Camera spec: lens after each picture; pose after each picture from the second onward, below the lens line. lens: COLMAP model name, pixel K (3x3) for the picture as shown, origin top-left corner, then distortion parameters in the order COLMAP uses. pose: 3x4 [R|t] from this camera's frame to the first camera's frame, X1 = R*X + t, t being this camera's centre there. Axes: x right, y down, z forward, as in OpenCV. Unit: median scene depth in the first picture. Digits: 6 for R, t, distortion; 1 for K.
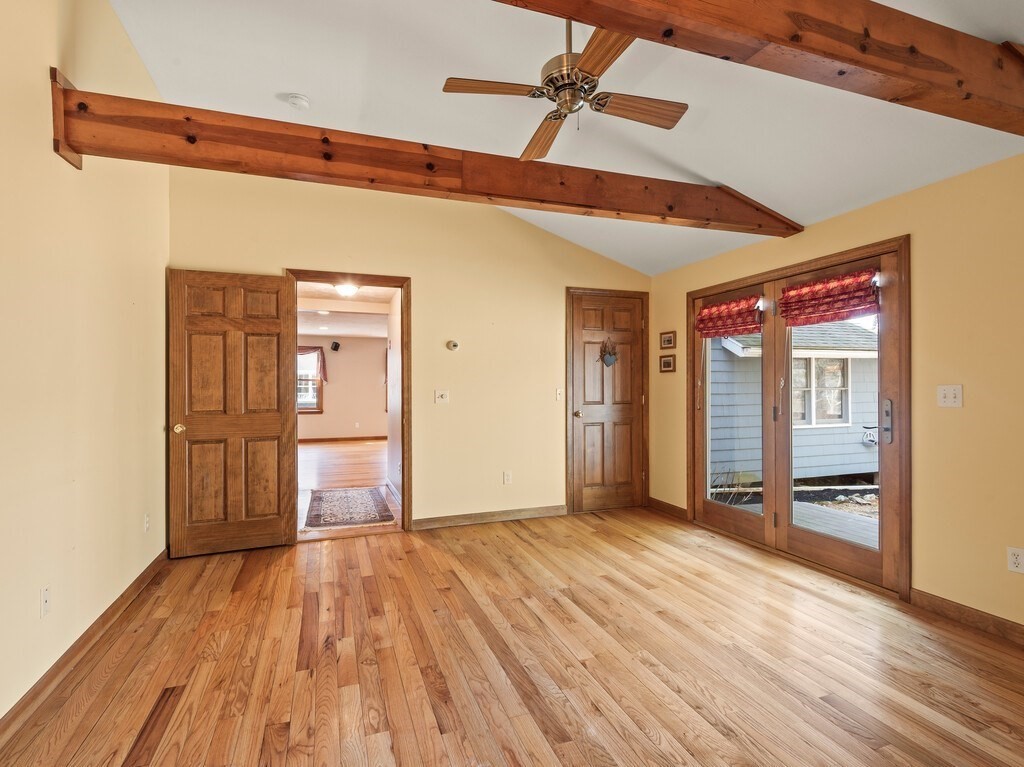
lens RADIAL K [[514.7, 0, 512.0], [0, 514.7, 383.5], [0, 0, 1]] dist [0.016180, -0.001003]
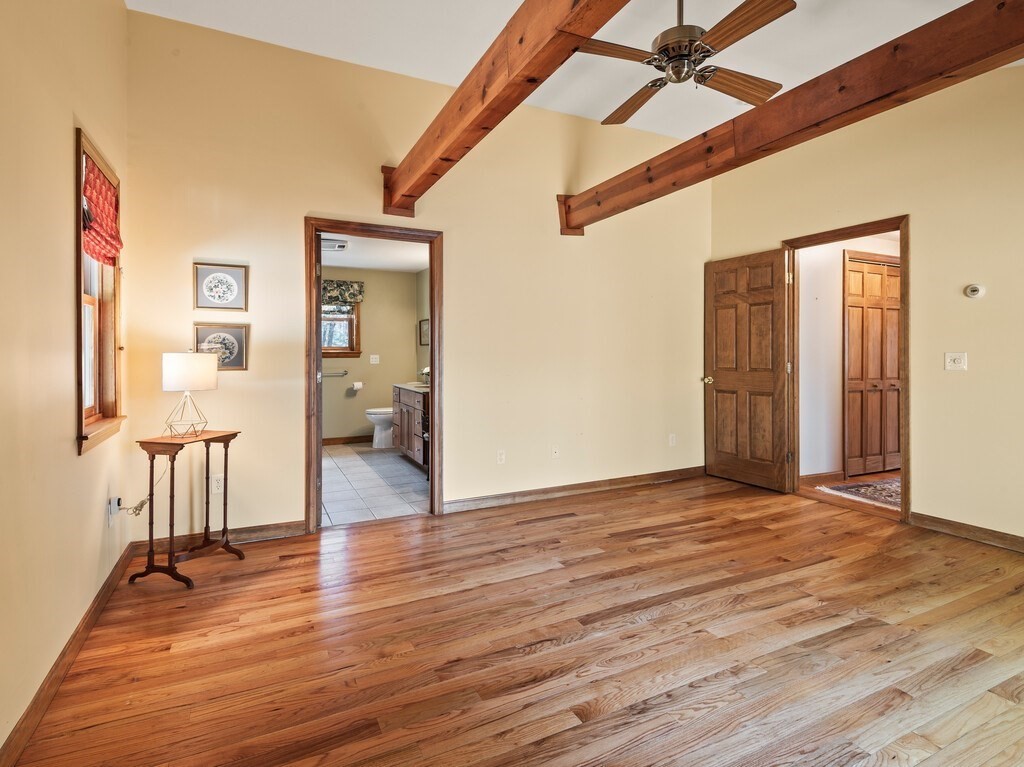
lens RADIAL K [[529.9, 0, 512.1], [0, 529.9, 347.8], [0, 0, 1]] dist [0.016353, -0.000950]
pose [[0.115993, -0.003700, -0.993243, 0.807716], [0.011705, 0.999929, -0.002358, 0.000358], [0.993181, -0.011352, 0.116028, 0.389303]]
